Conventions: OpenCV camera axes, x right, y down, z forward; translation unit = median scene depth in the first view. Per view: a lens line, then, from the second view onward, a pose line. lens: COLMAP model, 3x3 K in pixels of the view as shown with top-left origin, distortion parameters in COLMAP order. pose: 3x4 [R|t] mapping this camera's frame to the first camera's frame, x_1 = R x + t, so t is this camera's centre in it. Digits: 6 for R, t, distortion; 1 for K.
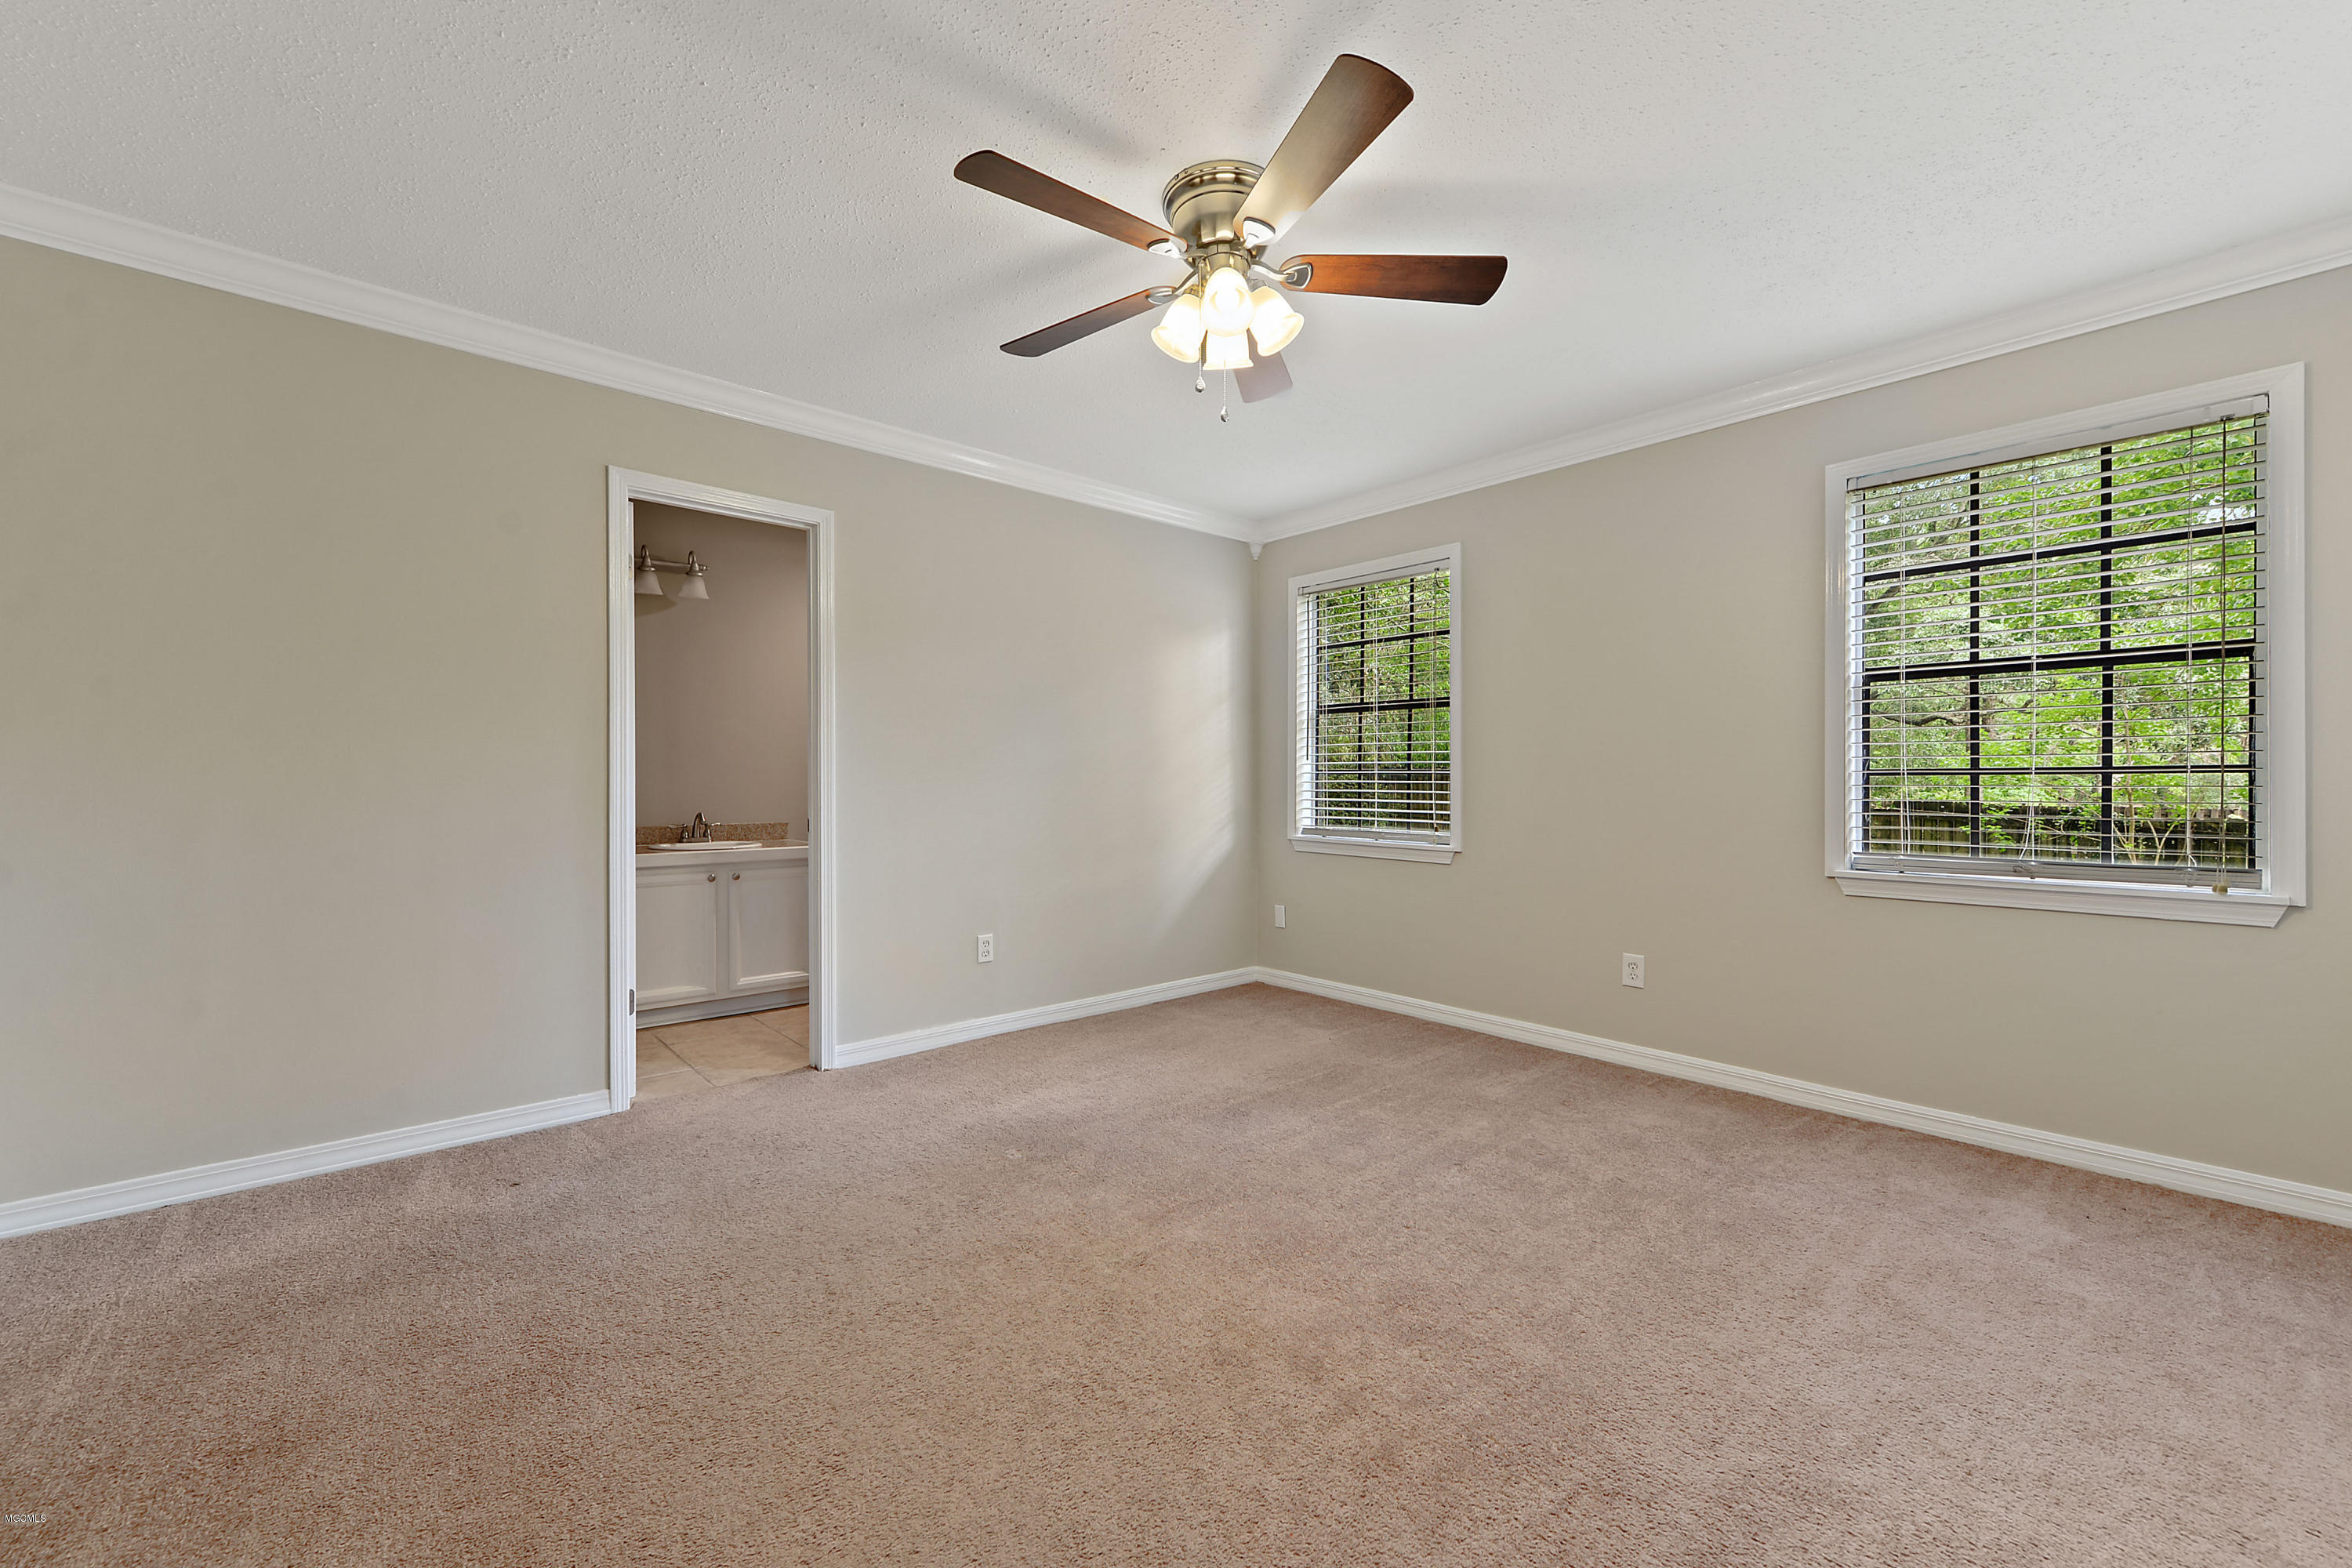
lens RADIAL K [[928.8, 0, 1195.9], [0, 928.8, 793.1], [0, 0, 1]] dist [0.003013, -0.000229]
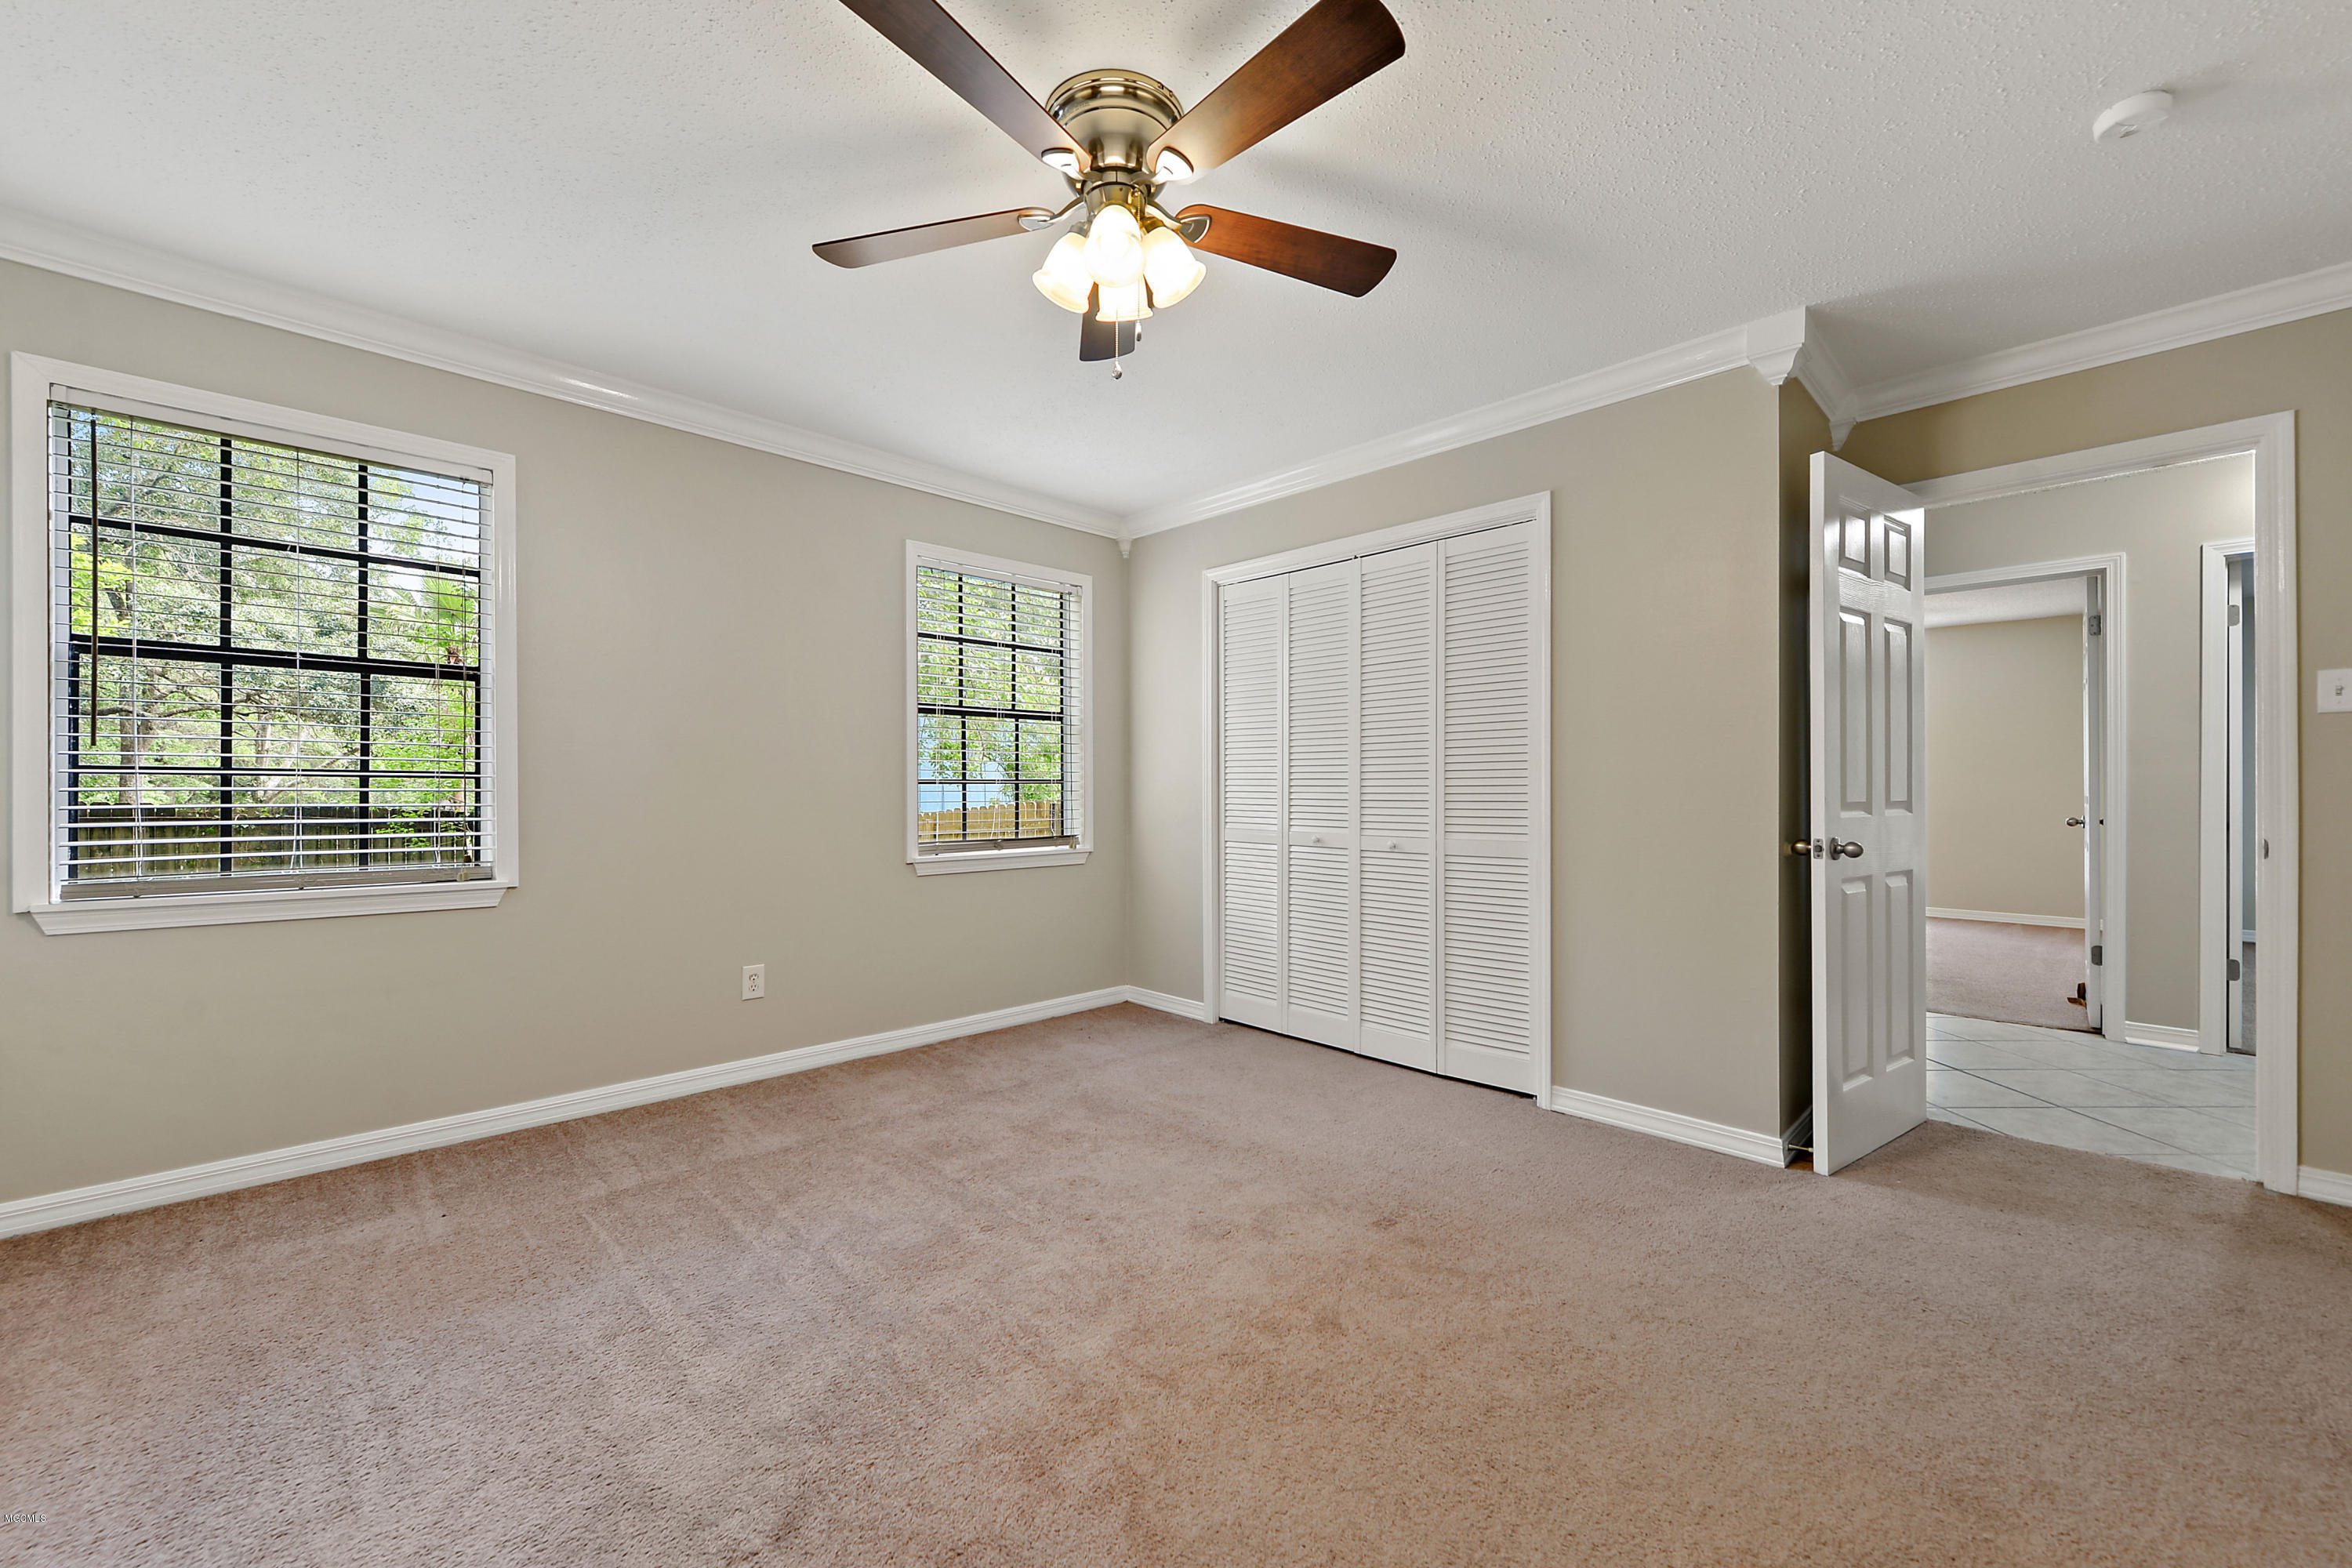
lens RADIAL K [[928.8, 0, 1193.8], [0, 928.8, 780.9], [0, 0, 1]] dist [0.003013, -0.000229]
pose [[-0.055179, 0.005853, 0.998459, -0.501687], [0.008232, 0.999951, -0.005407, -0.010407], [-0.998443, 0.007921, -0.055224, 0.560833]]
